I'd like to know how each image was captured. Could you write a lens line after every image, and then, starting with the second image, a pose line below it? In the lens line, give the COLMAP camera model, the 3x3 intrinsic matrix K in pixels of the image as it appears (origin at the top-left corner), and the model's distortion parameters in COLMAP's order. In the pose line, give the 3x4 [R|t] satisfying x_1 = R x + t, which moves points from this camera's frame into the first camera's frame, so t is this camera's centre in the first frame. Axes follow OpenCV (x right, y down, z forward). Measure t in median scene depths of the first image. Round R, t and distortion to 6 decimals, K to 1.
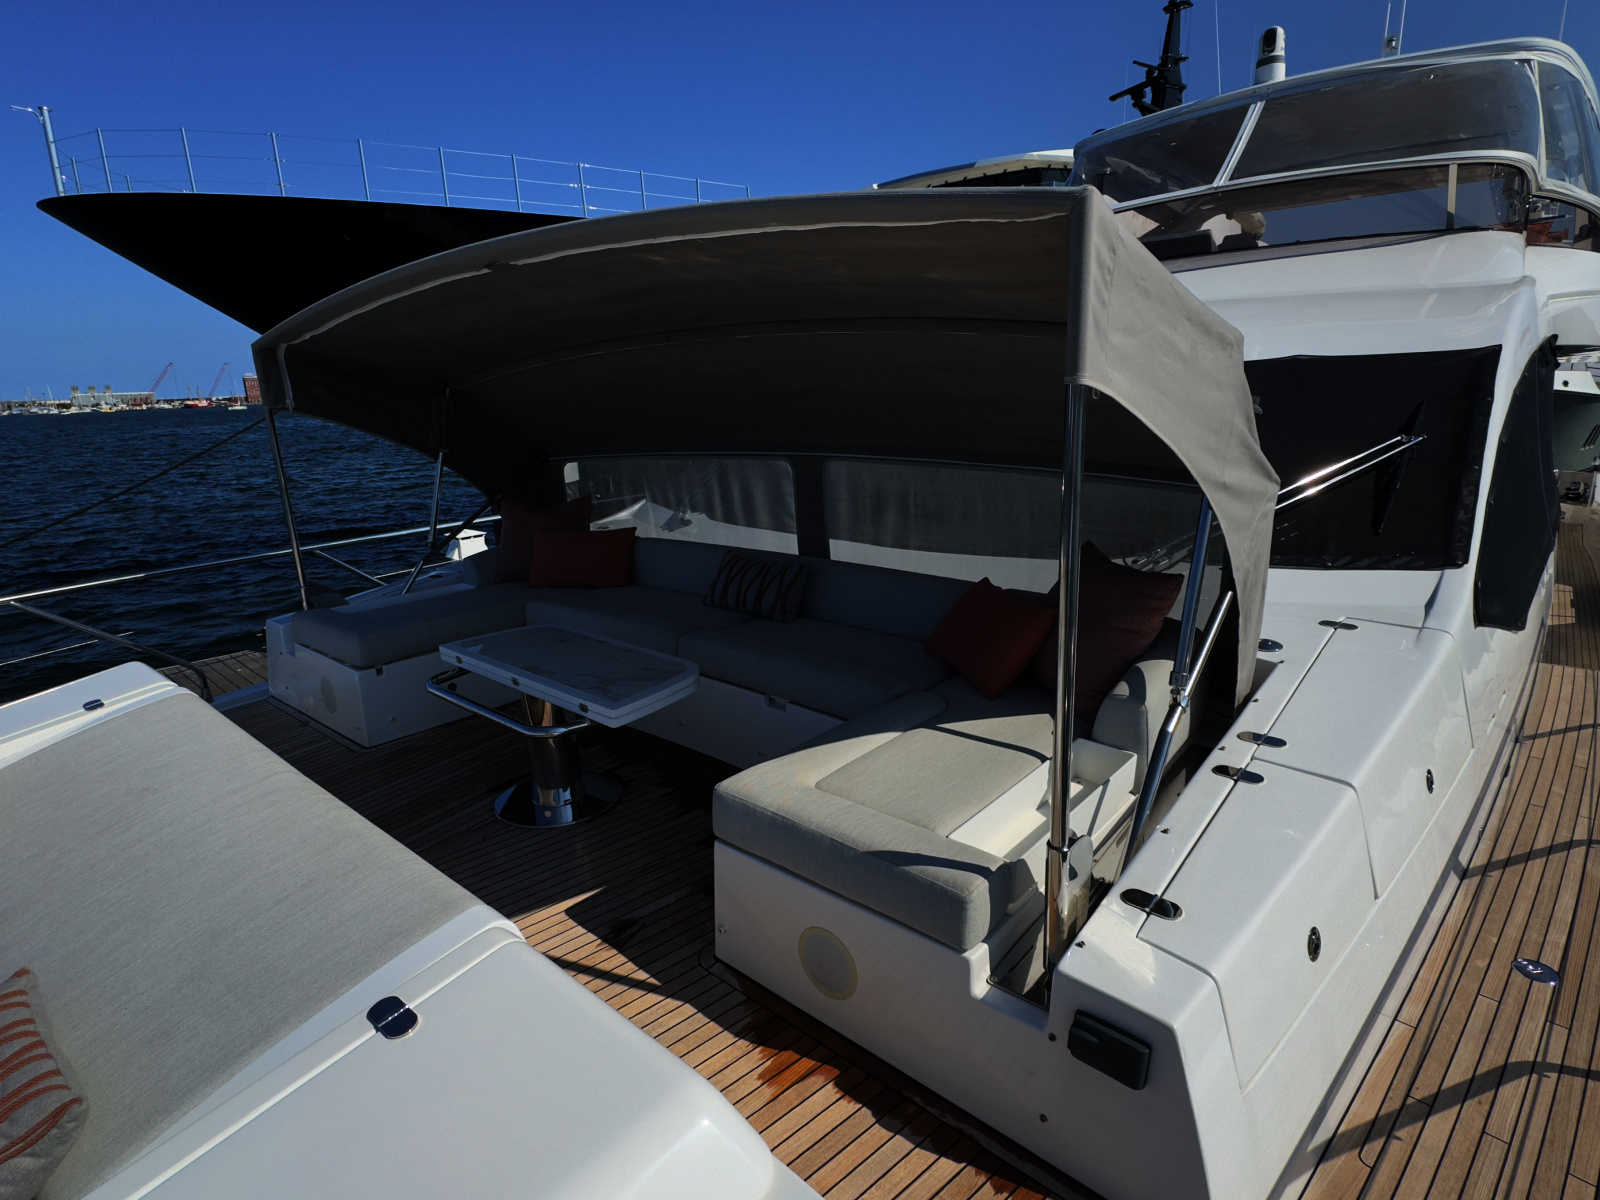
lens RADIAL K [[819.6, 0, 800.0], [0, 819.6, 600.0], [0, 0, 1]] dist [-0.000592, -0.000118]
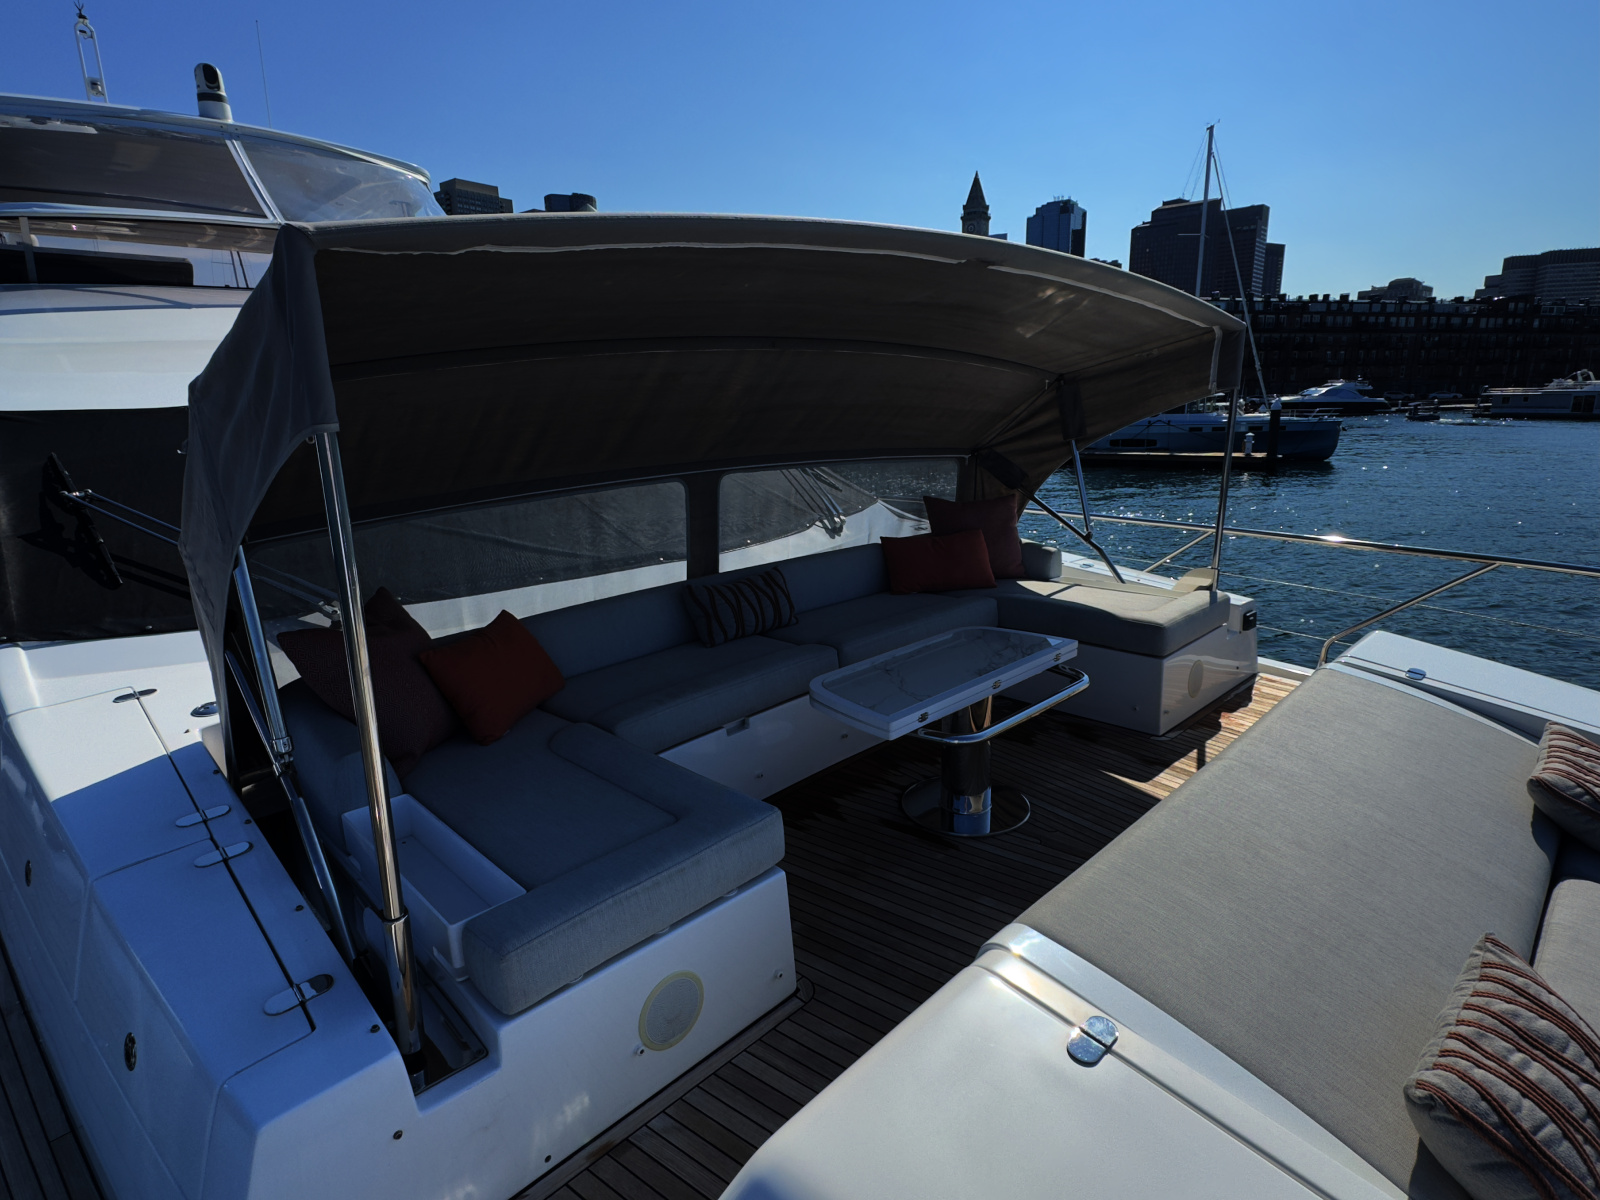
lens RADIAL K [[842.0, 0, 800.0], [0, 842.0, 600.0], [0, 0, 1]] dist [0.000109, 0.001058]
pose [[0.079861, -0.201557, 0.976216, -0.966064], [0.281180, 0.944128, 0.171930, -0.169194], [-0.956326, 0.260762, 0.132072, 0.779310]]
